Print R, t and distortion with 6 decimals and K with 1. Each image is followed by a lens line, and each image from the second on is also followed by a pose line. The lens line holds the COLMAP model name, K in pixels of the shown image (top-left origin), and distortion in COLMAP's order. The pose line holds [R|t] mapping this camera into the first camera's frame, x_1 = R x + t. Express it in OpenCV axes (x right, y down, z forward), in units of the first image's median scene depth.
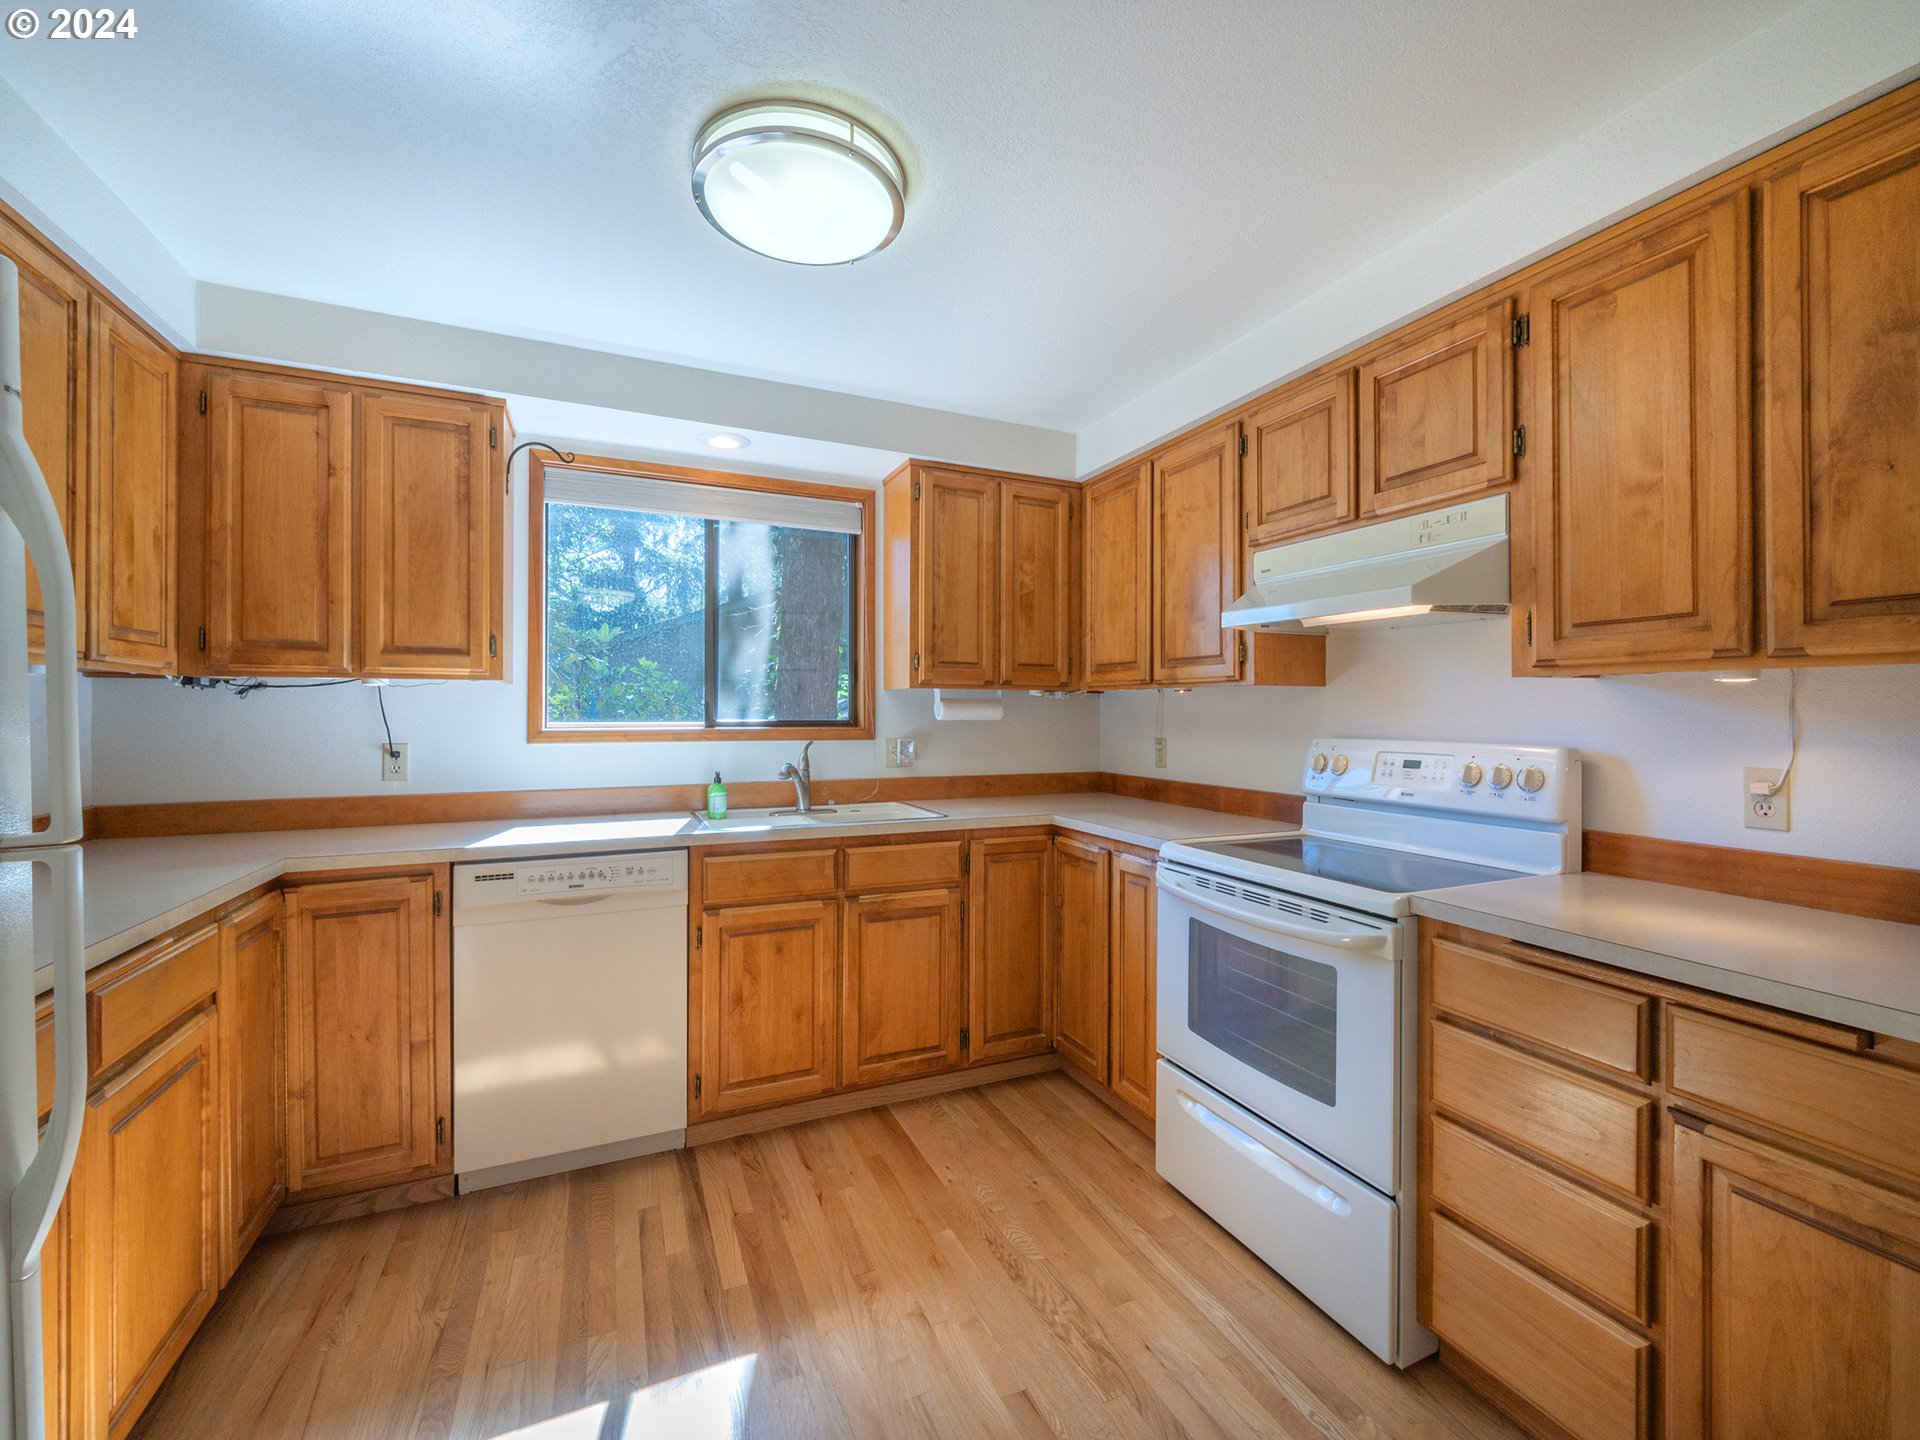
lens RADIAL K [[805.0, 0, 974.2], [0, 805.0, 710.1], [0, 0, 1]] dist [-0.003488, 0.000355]
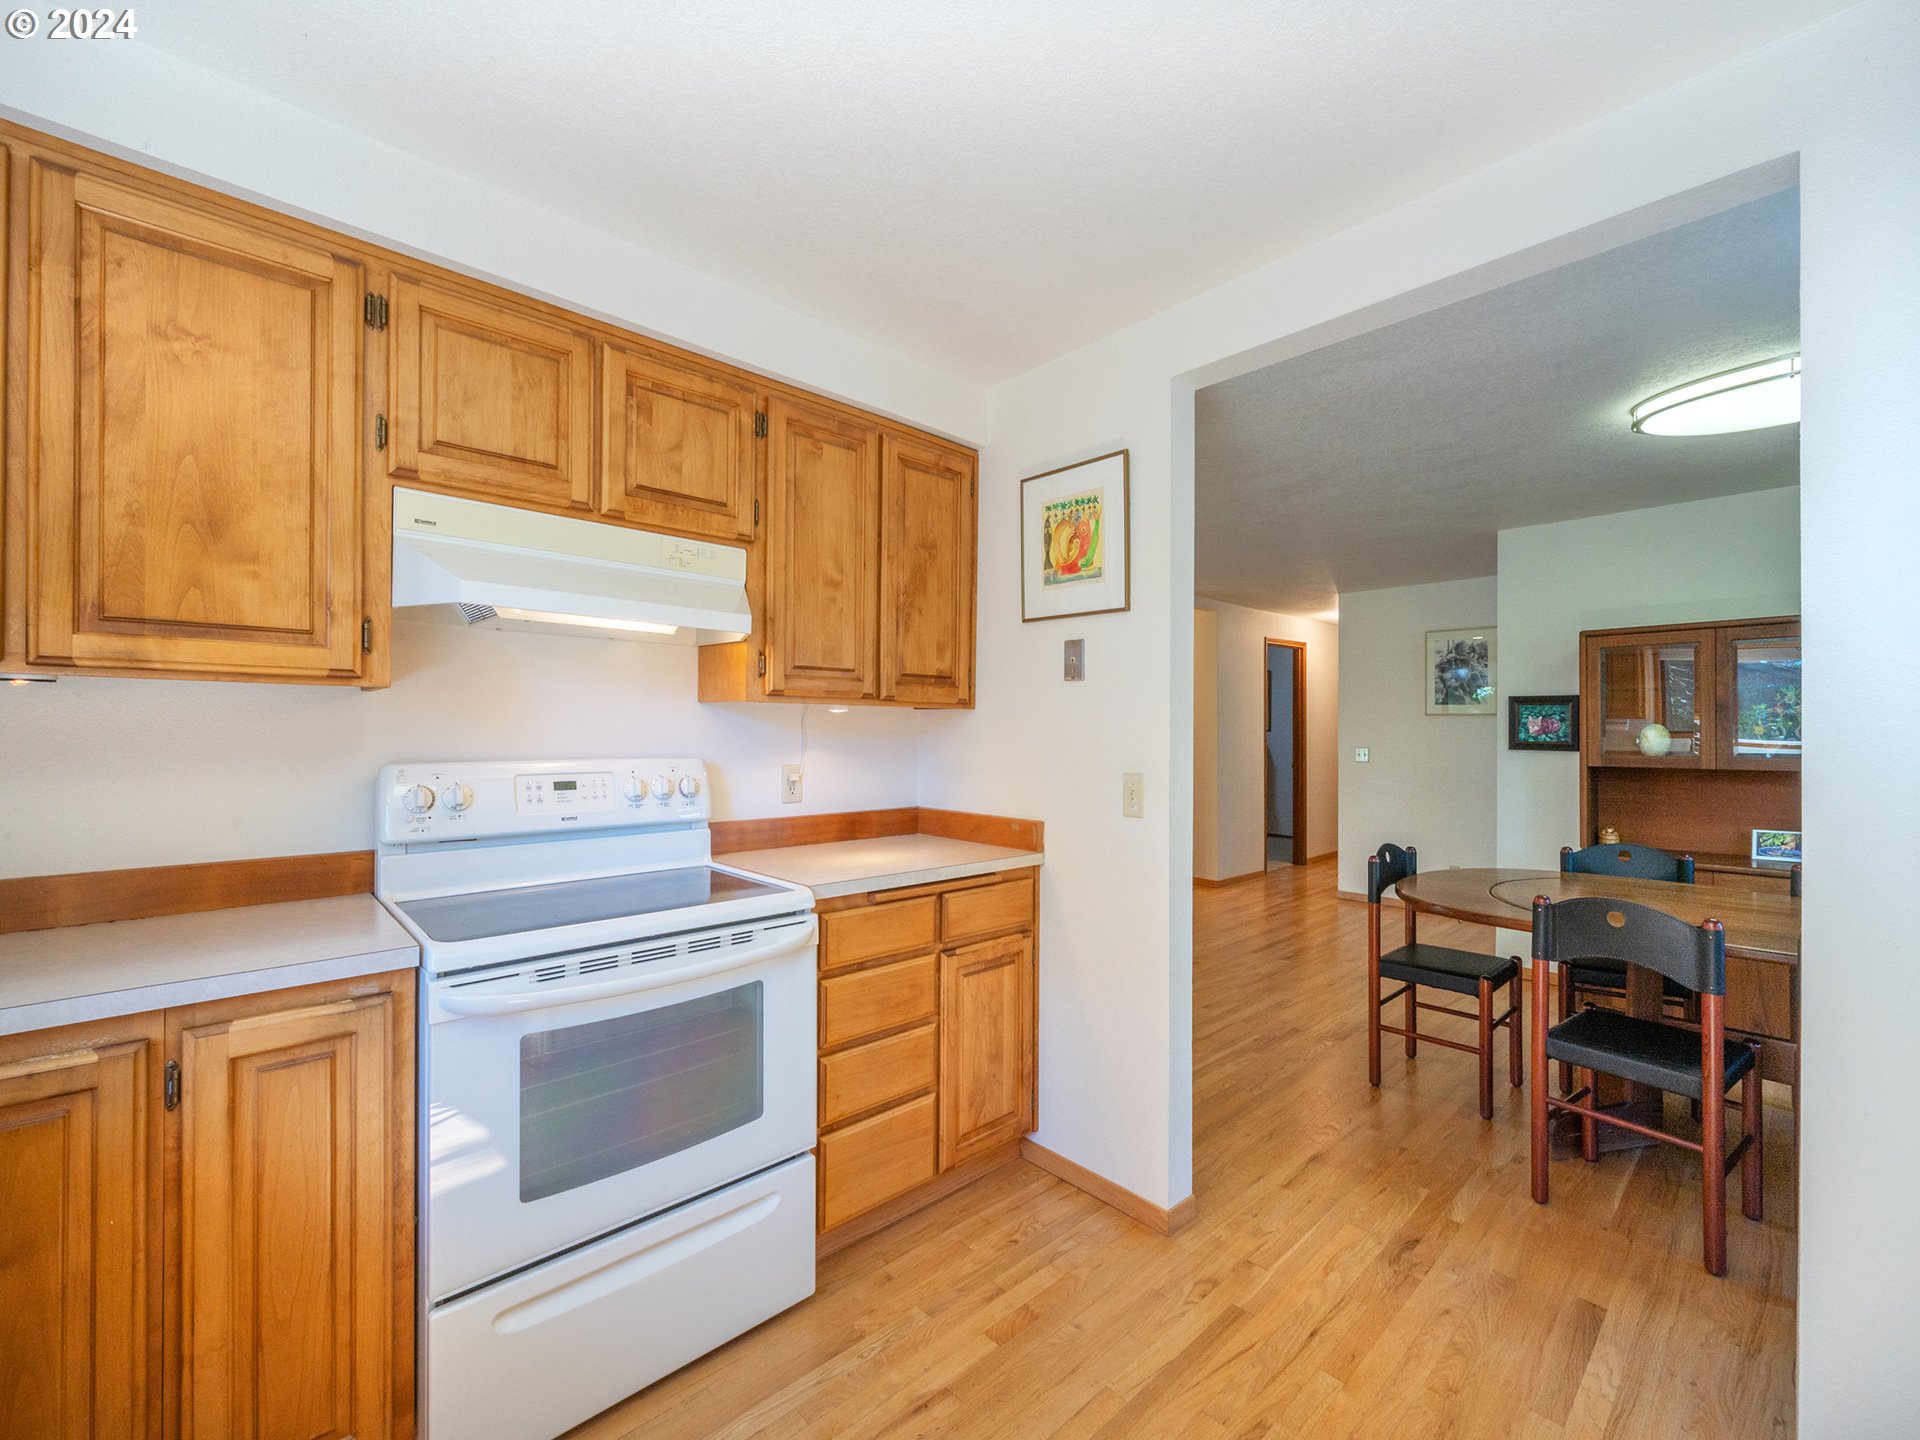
lens RADIAL K [[805.0, 0, 961.2], [0, 805.0, 735.7], [0, 0, 1]] dist [-0.003488, 0.000355]
pose [[-0.321652, -0.007929, 0.946825, -0.529397], [-0.007495, 0.999955, 0.005828, 0.001417], [-0.946828, -0.005222, -0.321697, 0.965106]]
